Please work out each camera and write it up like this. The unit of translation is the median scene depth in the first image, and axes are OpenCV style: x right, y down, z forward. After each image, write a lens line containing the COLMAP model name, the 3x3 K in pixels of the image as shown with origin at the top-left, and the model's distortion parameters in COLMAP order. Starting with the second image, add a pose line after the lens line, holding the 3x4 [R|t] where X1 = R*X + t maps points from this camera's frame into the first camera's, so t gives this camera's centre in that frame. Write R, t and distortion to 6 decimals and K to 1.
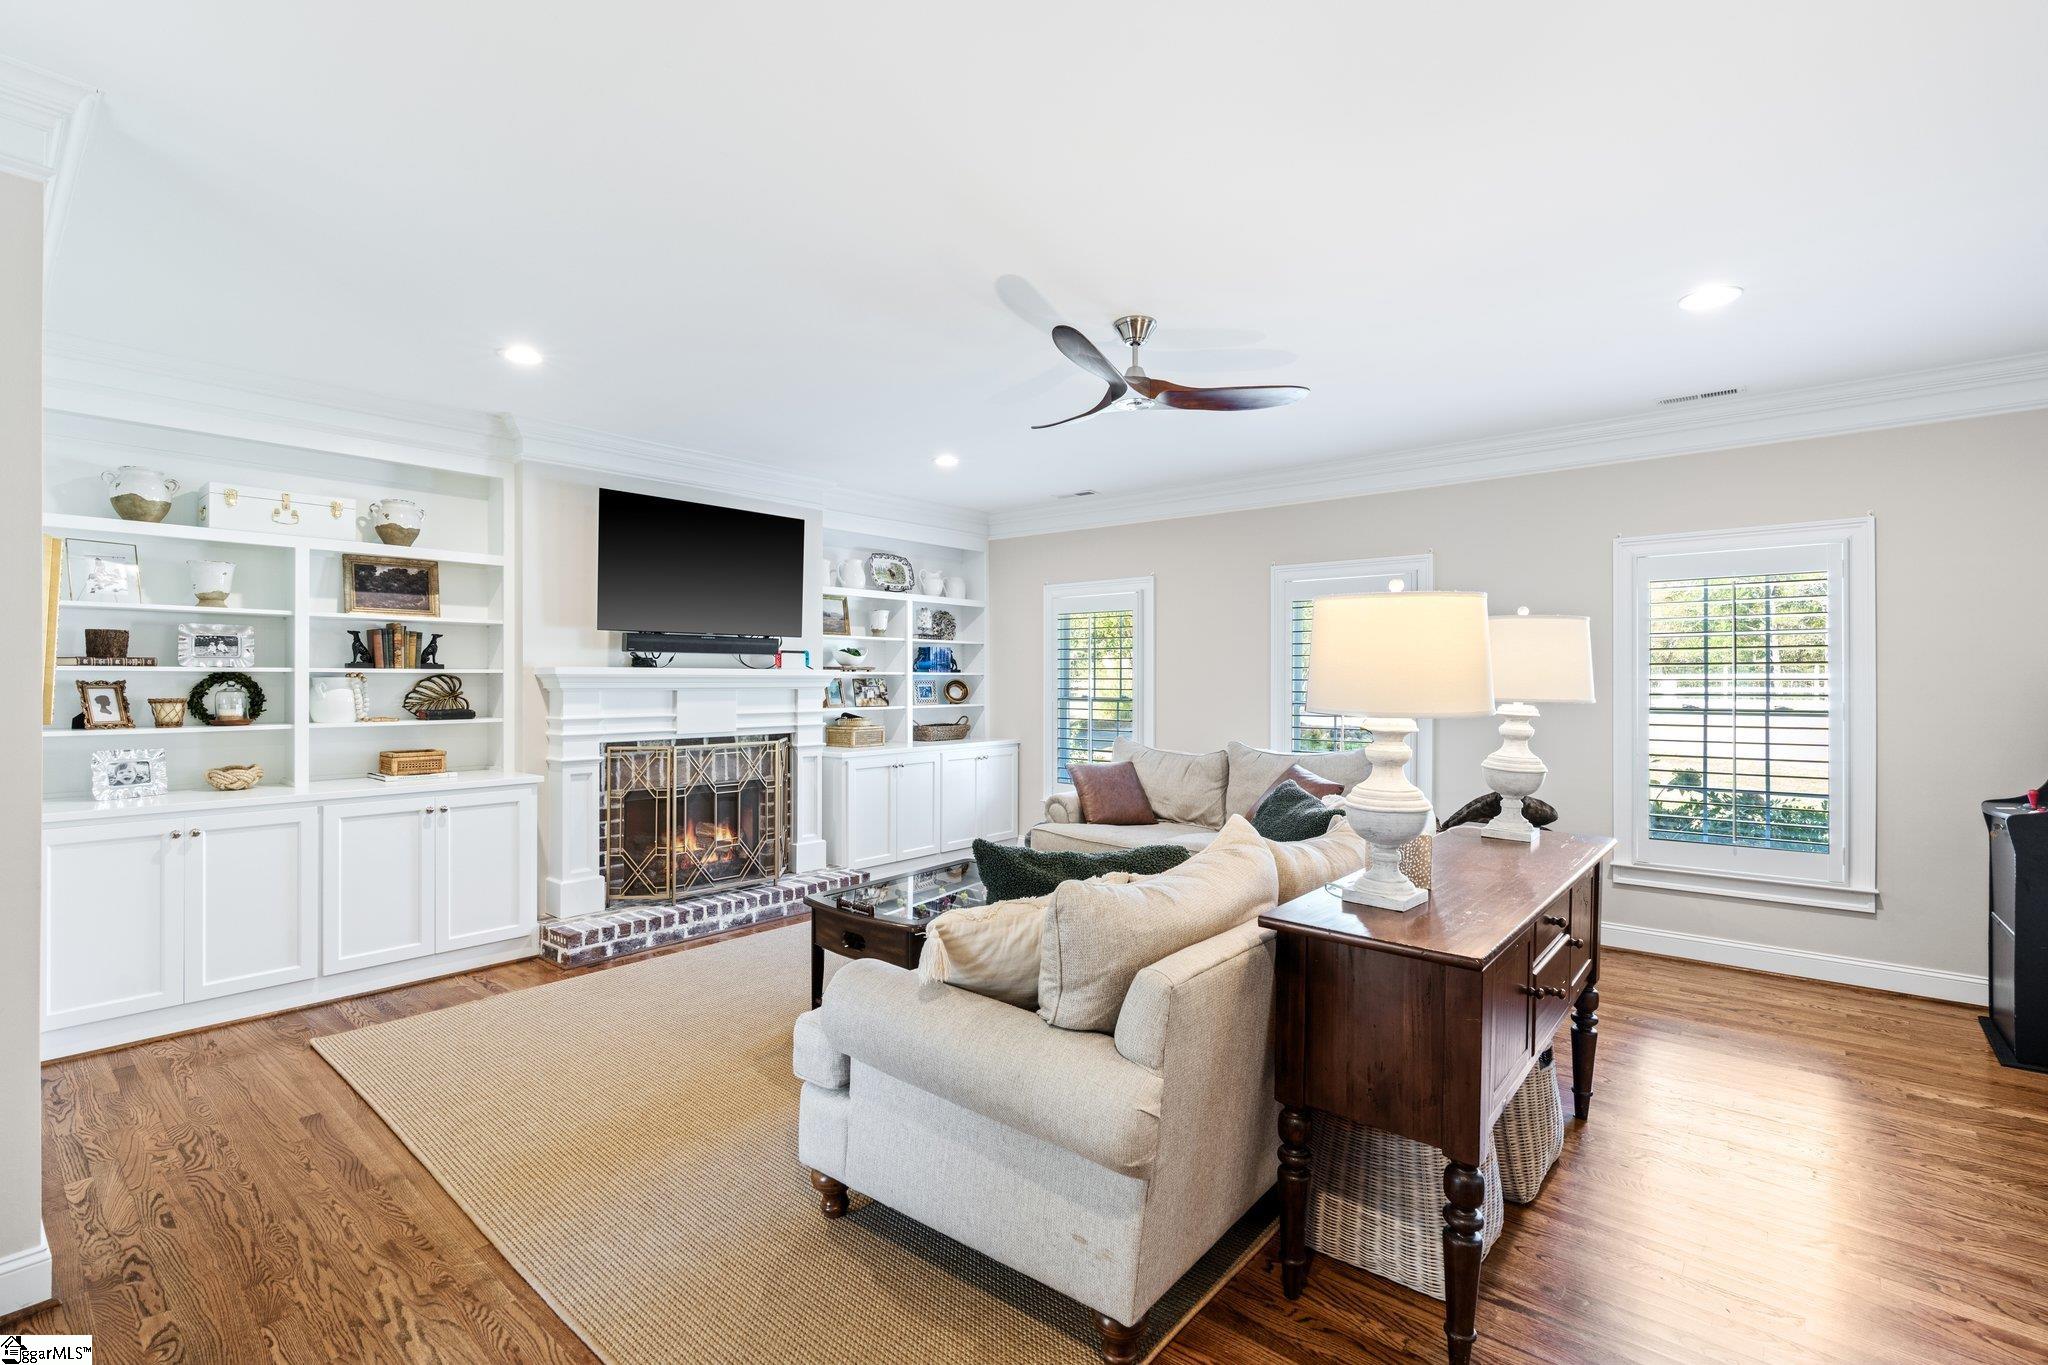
lens RADIAL K [[924.6, 0, 1026.1], [0, 924.6, 663.1], [0, 0, 1]] dist [-0.002981, 0.000646]
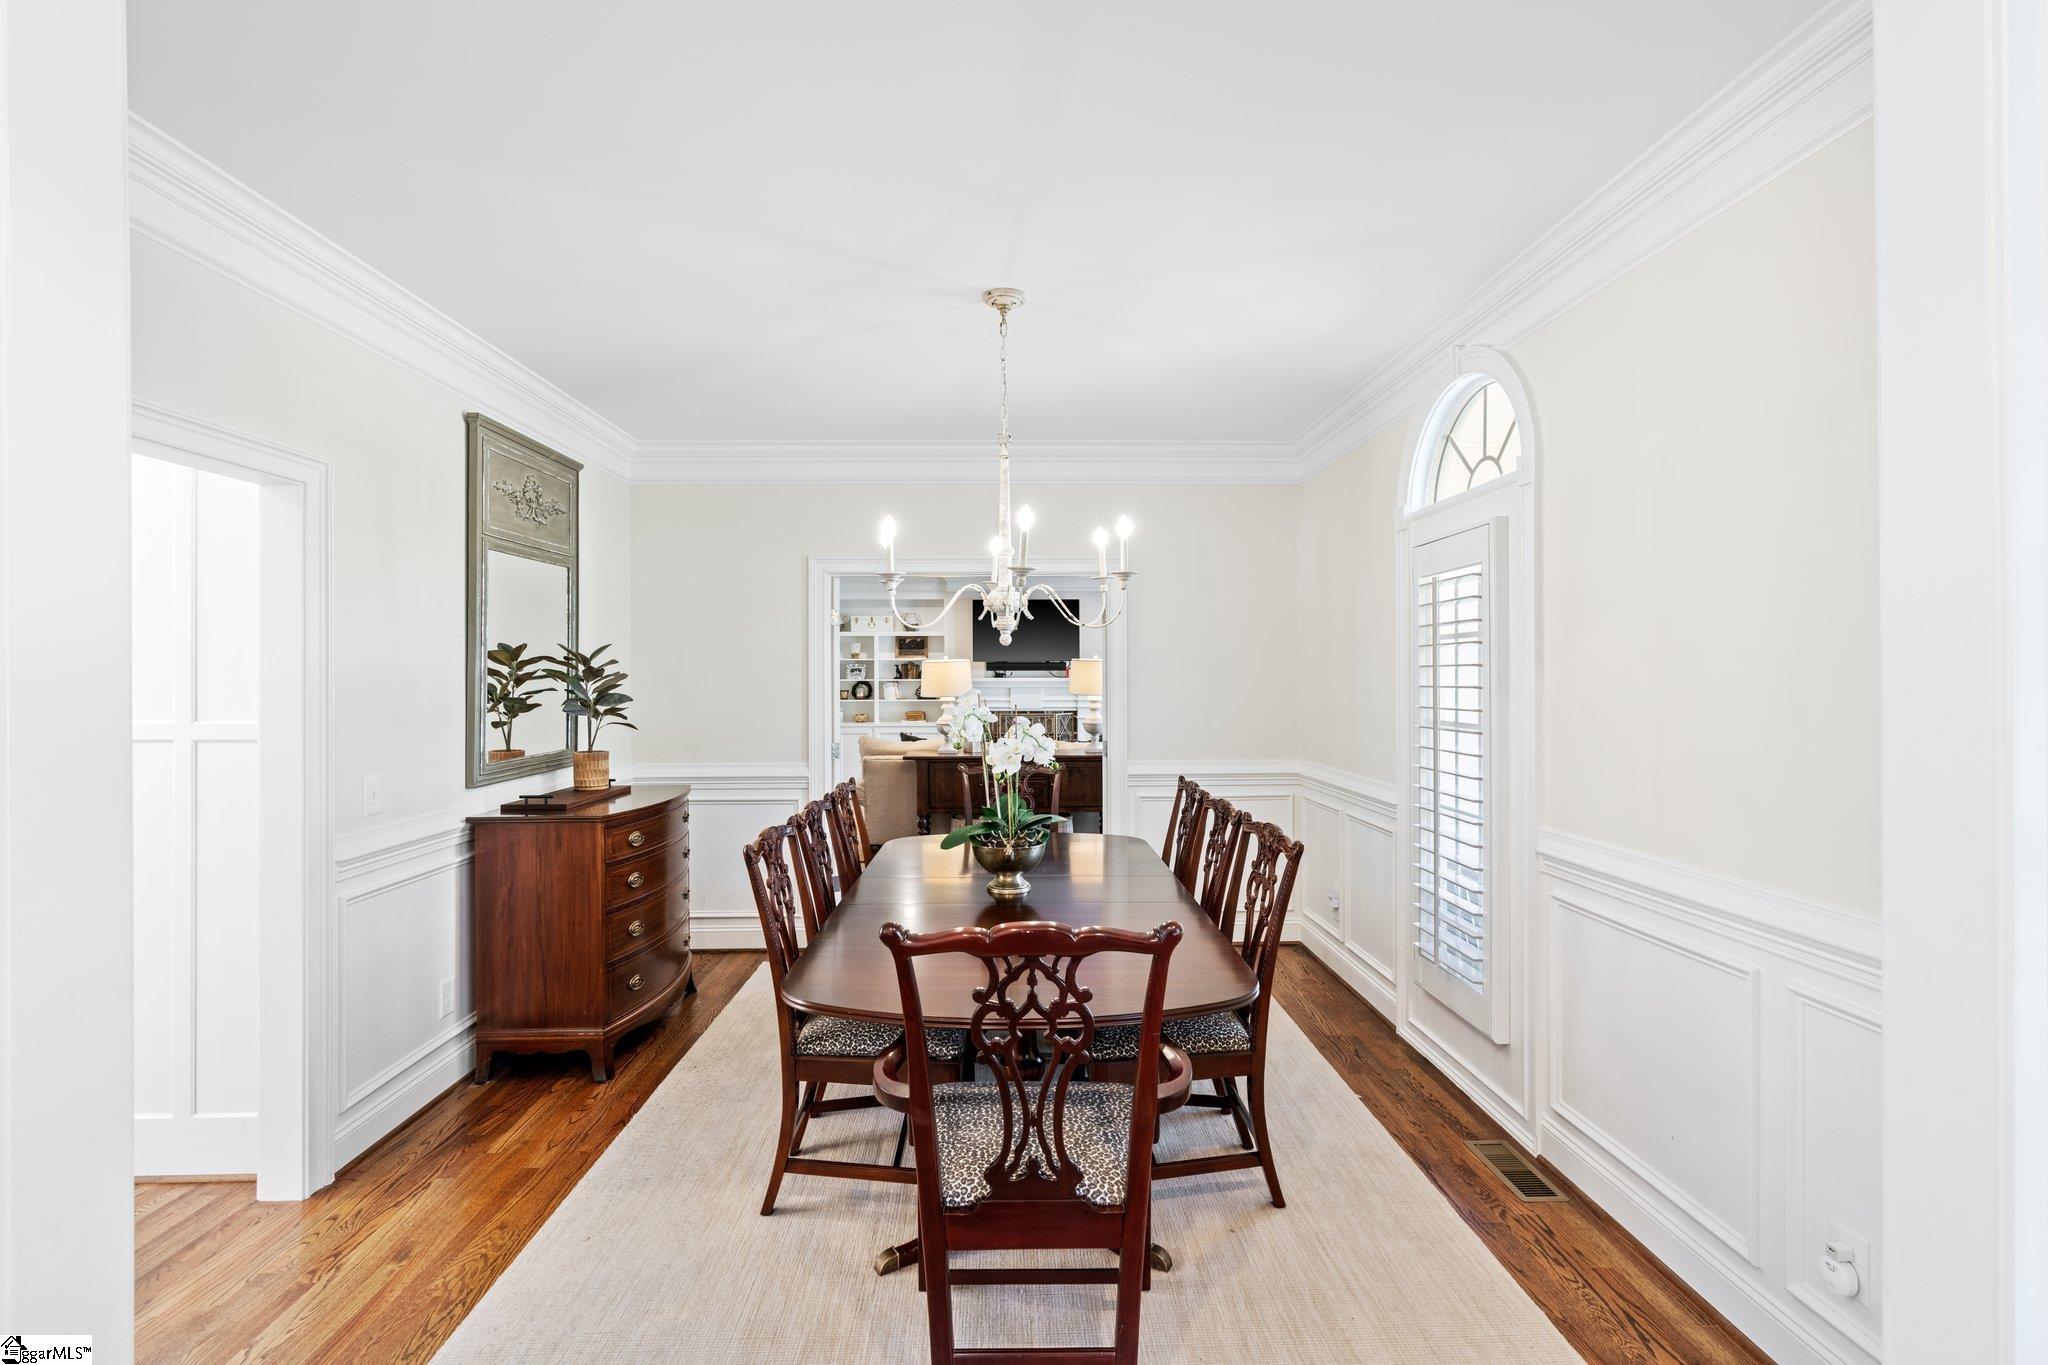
lens RADIAL K [[924.6, 0, 1026.1], [0, 924.6, 663.1], [0, 0, 1]] dist [-0.002981, 0.000646]
pose [[0.672236, -0.013457, -0.740215, 1.253520], [0.016185, 0.999863, -0.003479, -0.021636], [0.740160, -0.009641, 0.672362, -0.423518]]
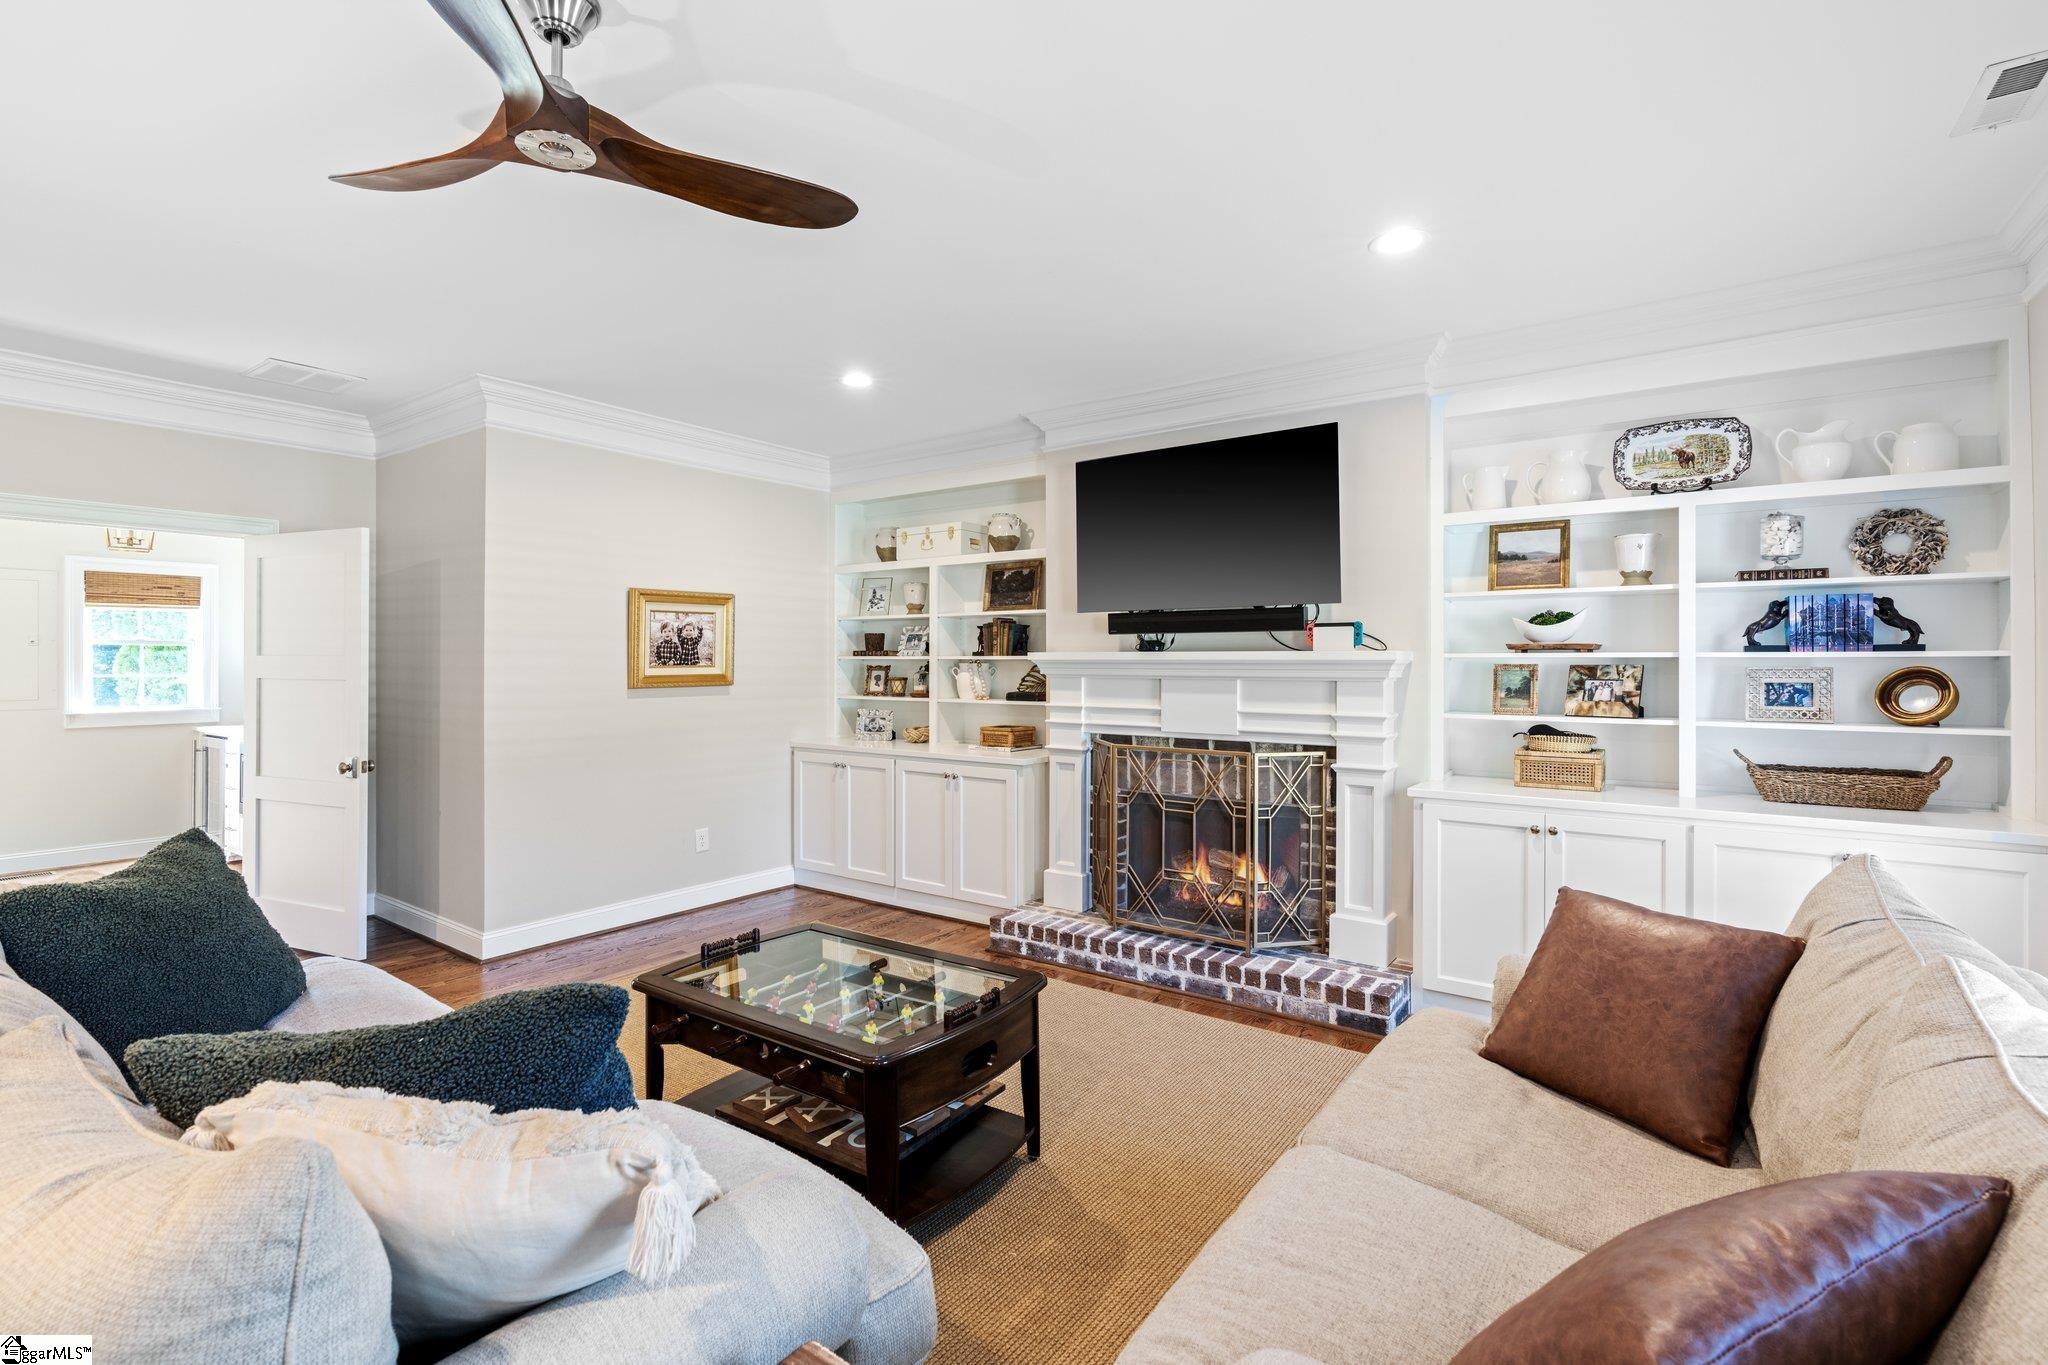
lens RADIAL K [[924.6, 0, 1026.1], [0, 924.6, 663.1], [0, 0, 1]] dist [-0.002981, 0.000646]
pose [[0.084574, -0.000881, -0.996417, 0.445037], [0.015309, 0.999883, 0.000415, 0.013410], [0.996300, -0.015289, 0.084578, 0.819892]]
